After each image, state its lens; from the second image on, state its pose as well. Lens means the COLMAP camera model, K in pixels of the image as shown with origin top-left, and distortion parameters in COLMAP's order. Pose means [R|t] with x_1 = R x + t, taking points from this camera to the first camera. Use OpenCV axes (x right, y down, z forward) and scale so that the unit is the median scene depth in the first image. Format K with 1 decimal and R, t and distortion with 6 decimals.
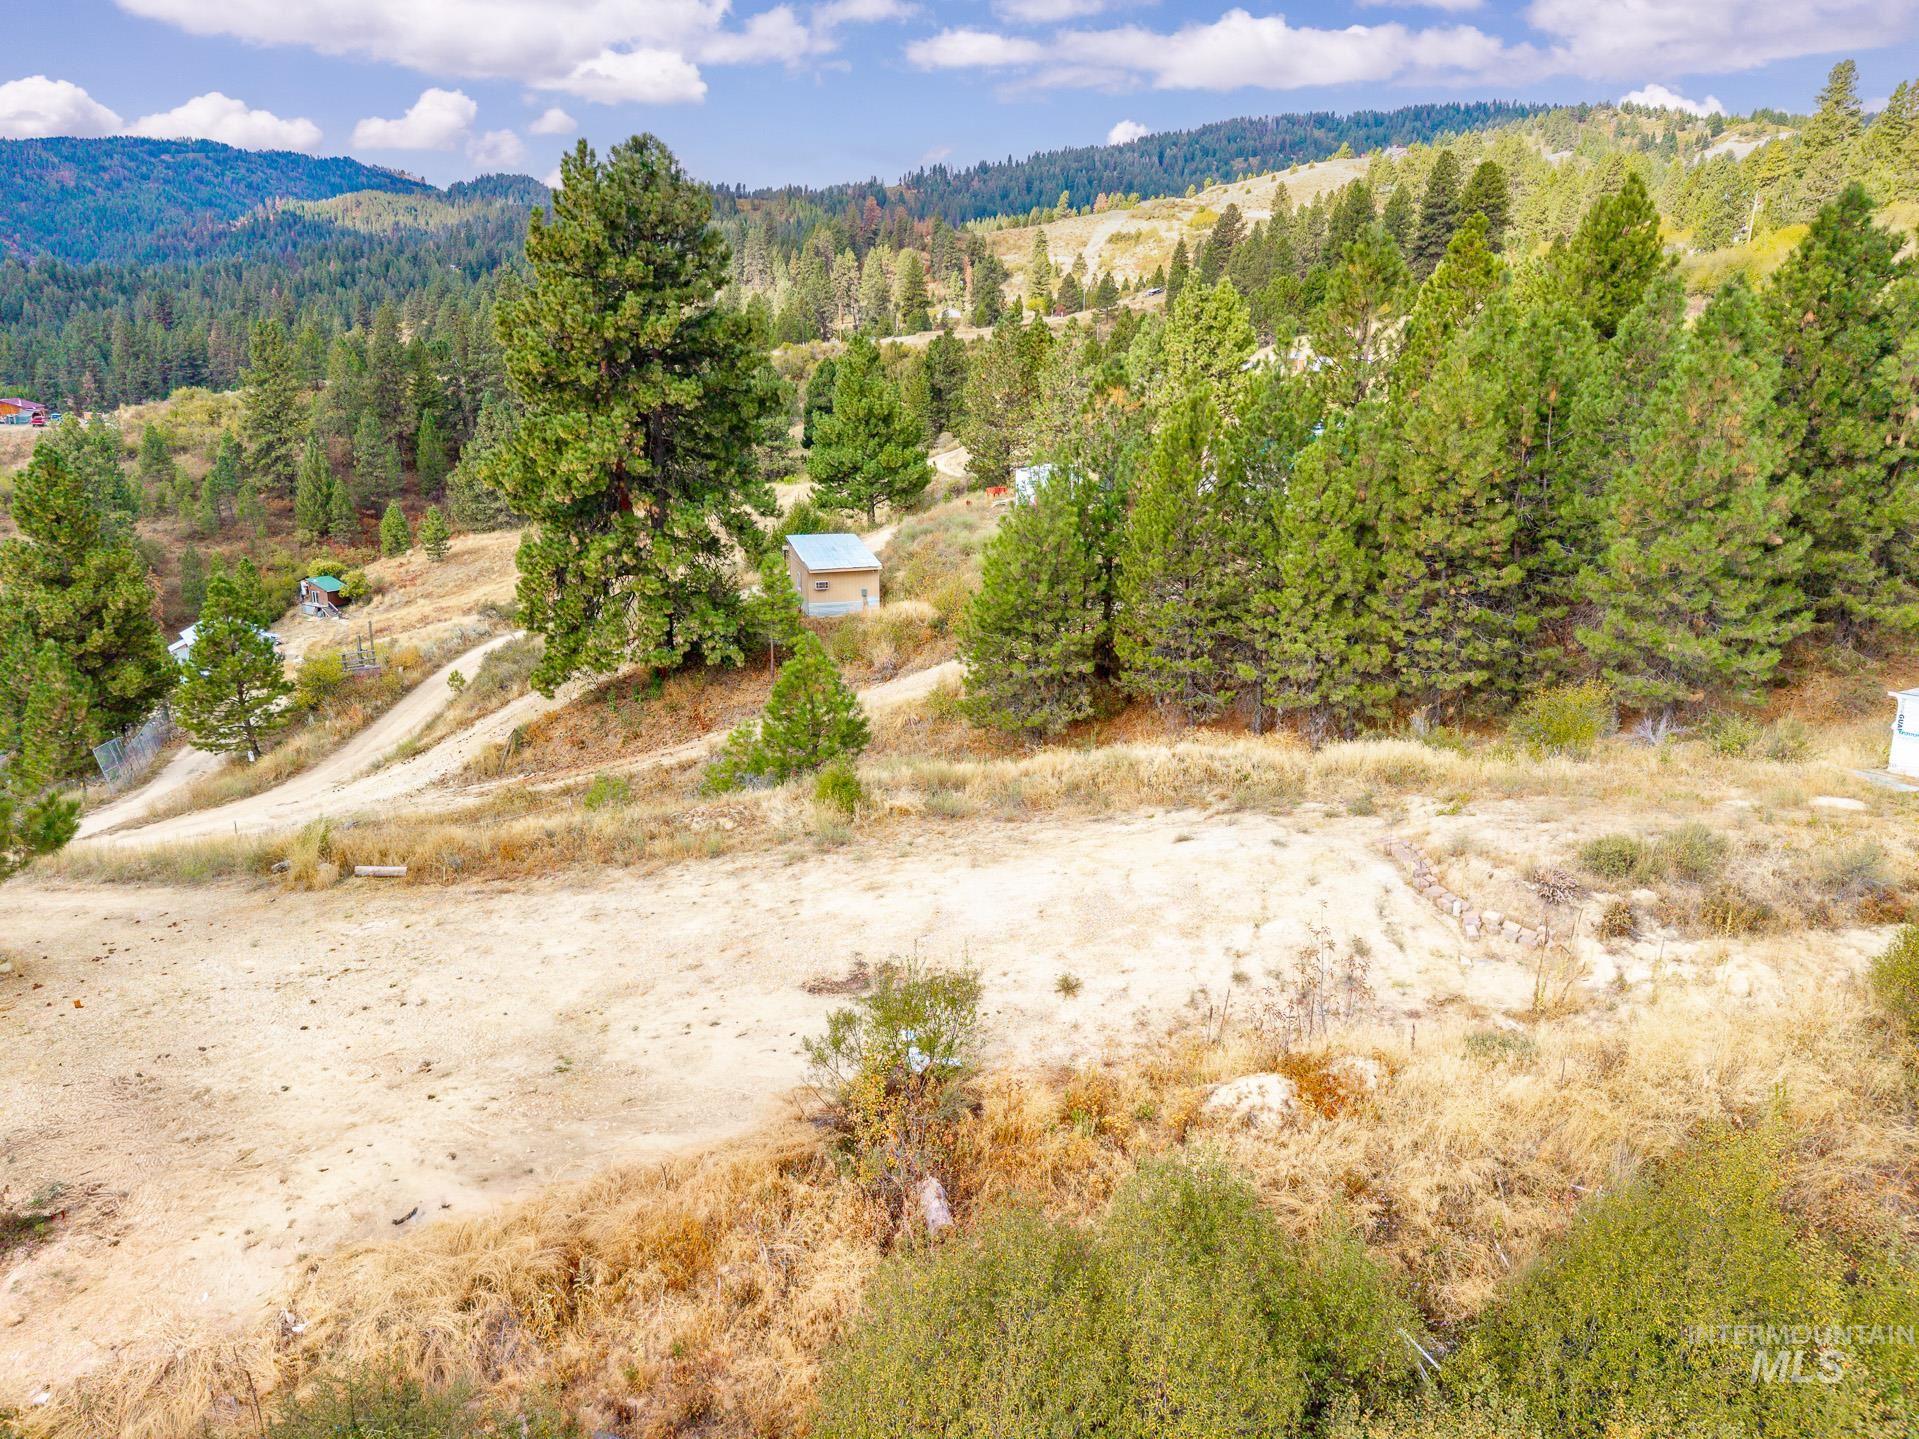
lens RADIAL K [[1284.3, 0, 951.9], [0, 1284.3, 733.9], [0, 0, 1]] dist [0.016090, -0.021044]
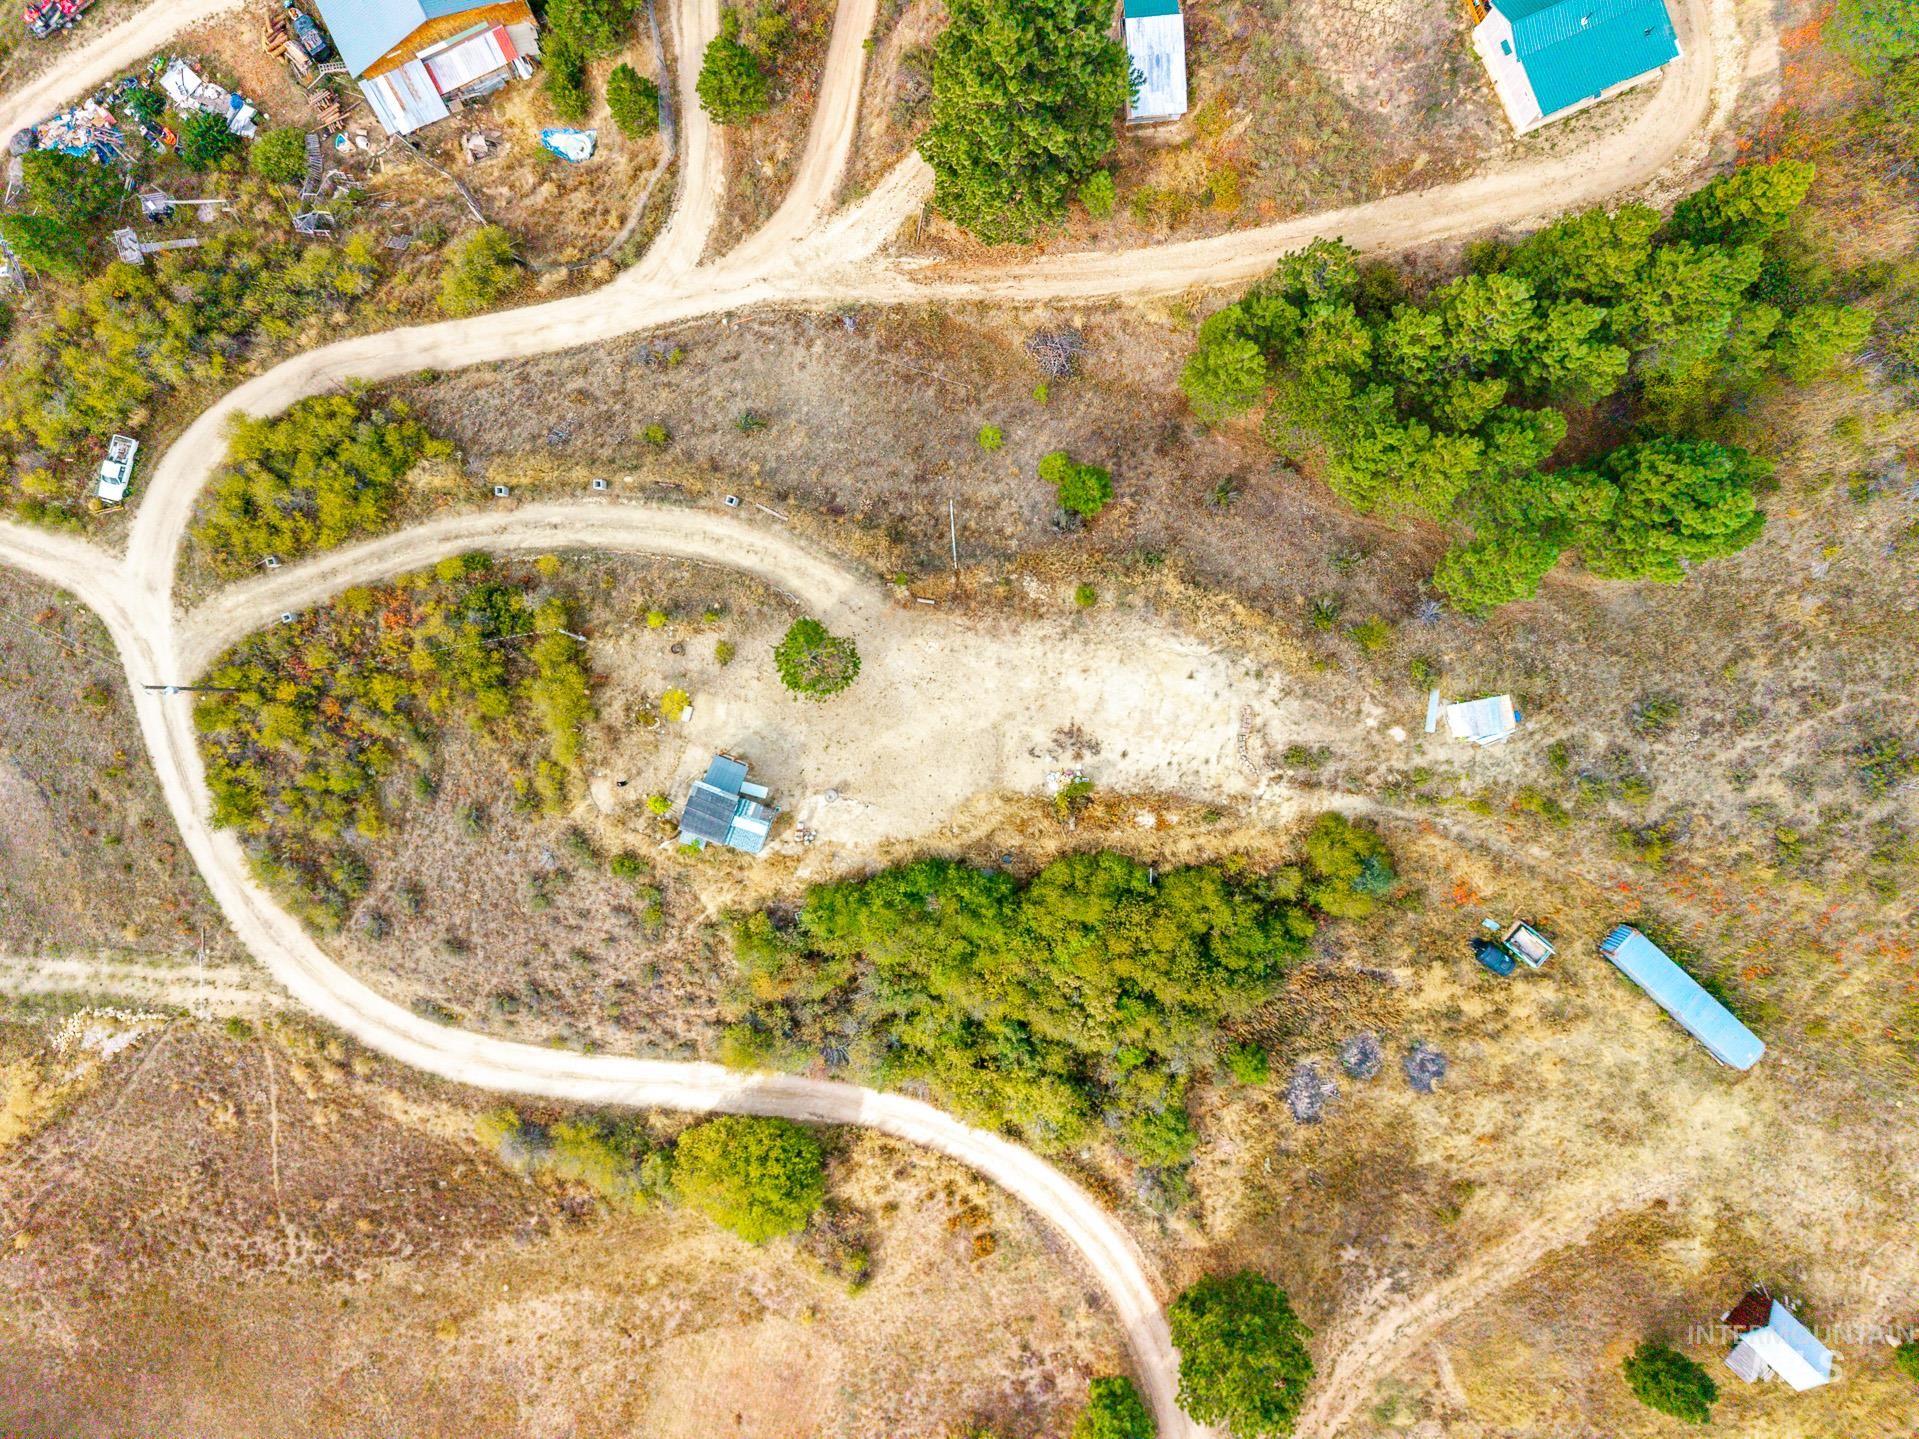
lens RADIAL K [[1284.3, 0, 953.8], [0, 1284.3, 731.2], [0, 0, 1]] dist [0.016090, -0.021044]
pose [[0.974765, 0.222857, 0.012954, -0.040361], [-0.075238, 0.273346, 0.958969, -0.297565], [0.210172, -0.935744, 0.283216, -0.009192]]
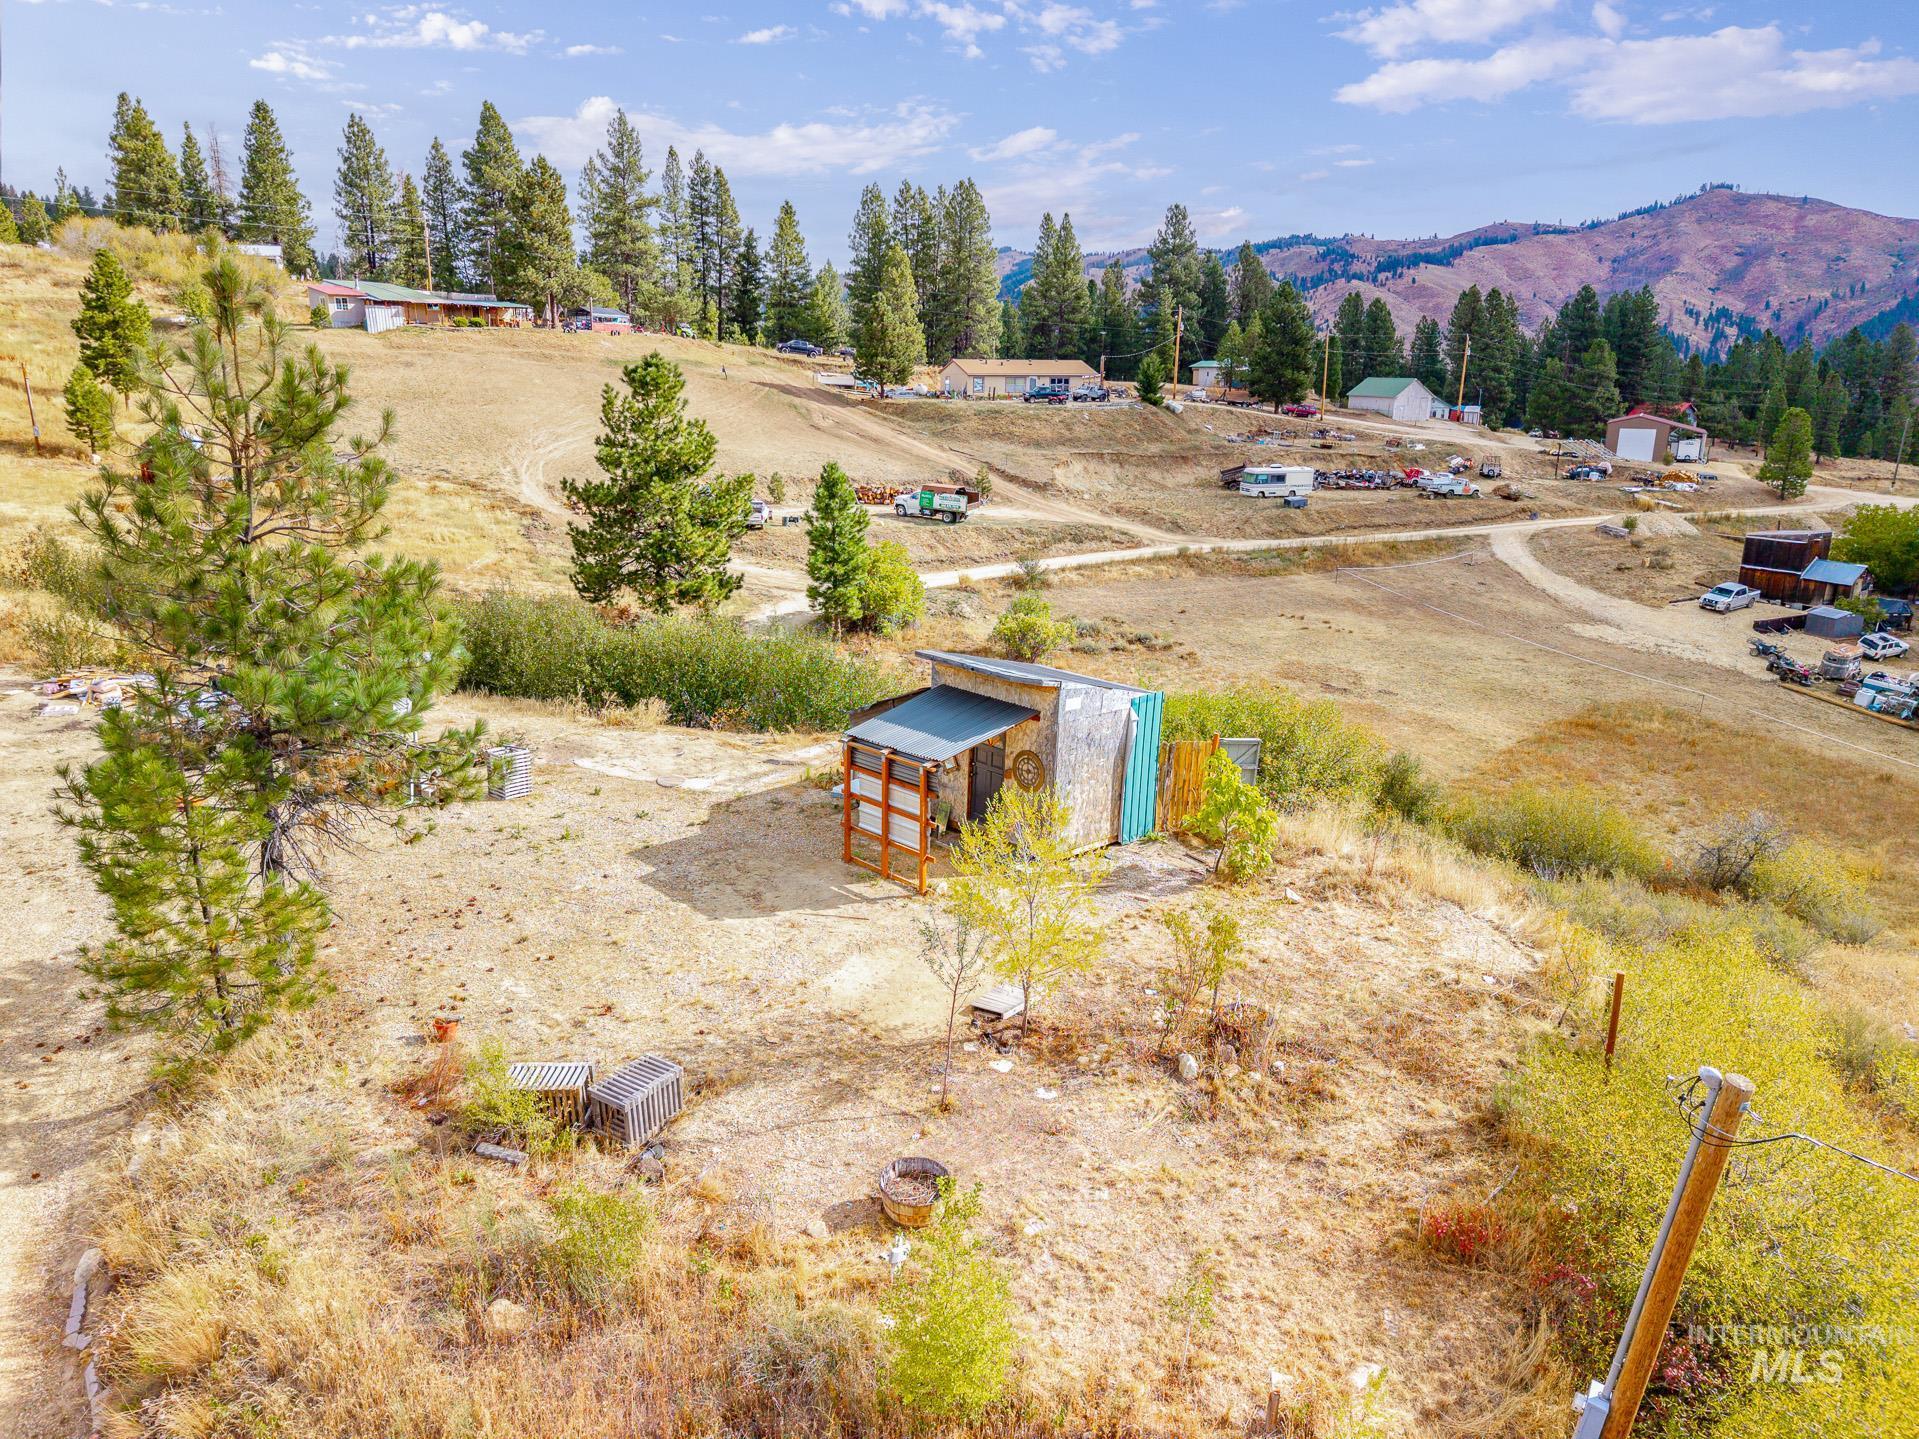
lens RADIAL K [[1284.3, 0, 961.3], [0, 1284.3, 724.2], [0, 0, 1]] dist [0.016090, -0.021044]
pose [[-0.807685, -0.165743, 0.565839, -0.136301], [0.159787, 0.862236, 0.480643, -0.021965], [-0.567550, 0.478622, -0.669932, 0.111760]]
